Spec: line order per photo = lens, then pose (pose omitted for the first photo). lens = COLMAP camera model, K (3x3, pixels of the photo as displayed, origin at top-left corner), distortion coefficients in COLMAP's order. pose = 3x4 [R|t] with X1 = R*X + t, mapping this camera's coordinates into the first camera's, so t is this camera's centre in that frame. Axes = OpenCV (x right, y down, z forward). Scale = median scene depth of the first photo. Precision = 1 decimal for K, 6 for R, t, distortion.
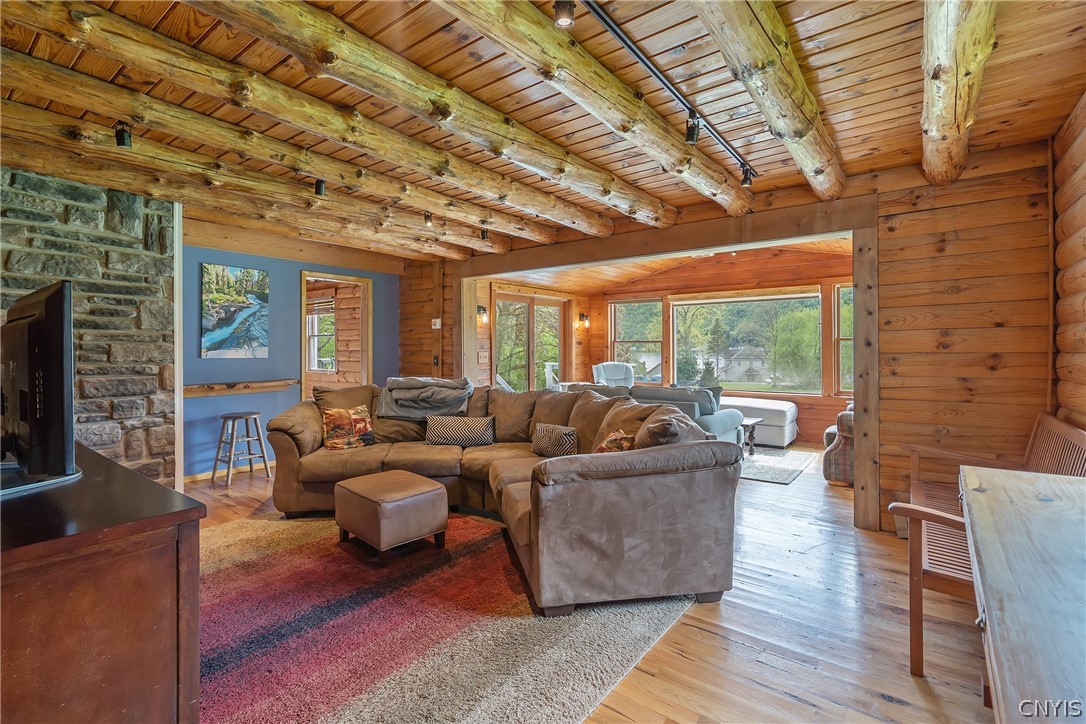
lens RADIAL K [[494.6, 0, 540.9], [0, 494.6, 352.7], [0, 0, 1]] dist [-0.006133, 0.001358]
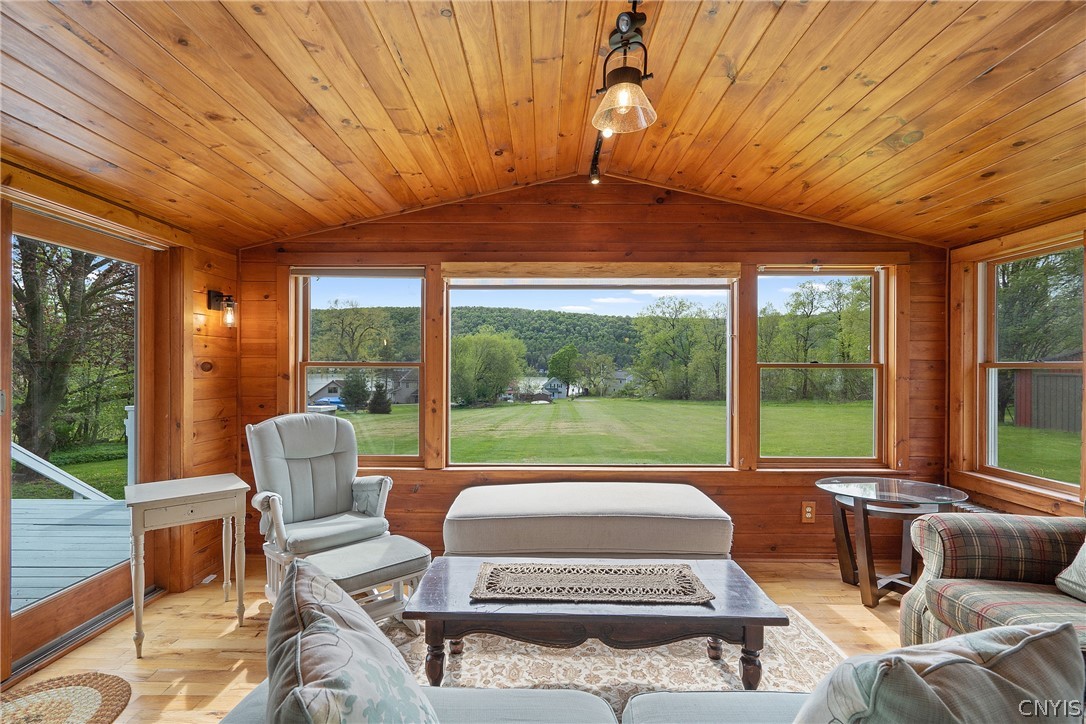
lens RADIAL K [[494.6, 0, 533.7], [0, 494.6, 364.6], [0, 0, 1]] dist [-0.006133, 0.001358]
pose [[0.802052, 0.011273, 0.597147, 0.053309], [0.000163, 0.999818, -0.019092, -0.014008], [-0.597254, 0.015410, 0.801904, 0.544755]]
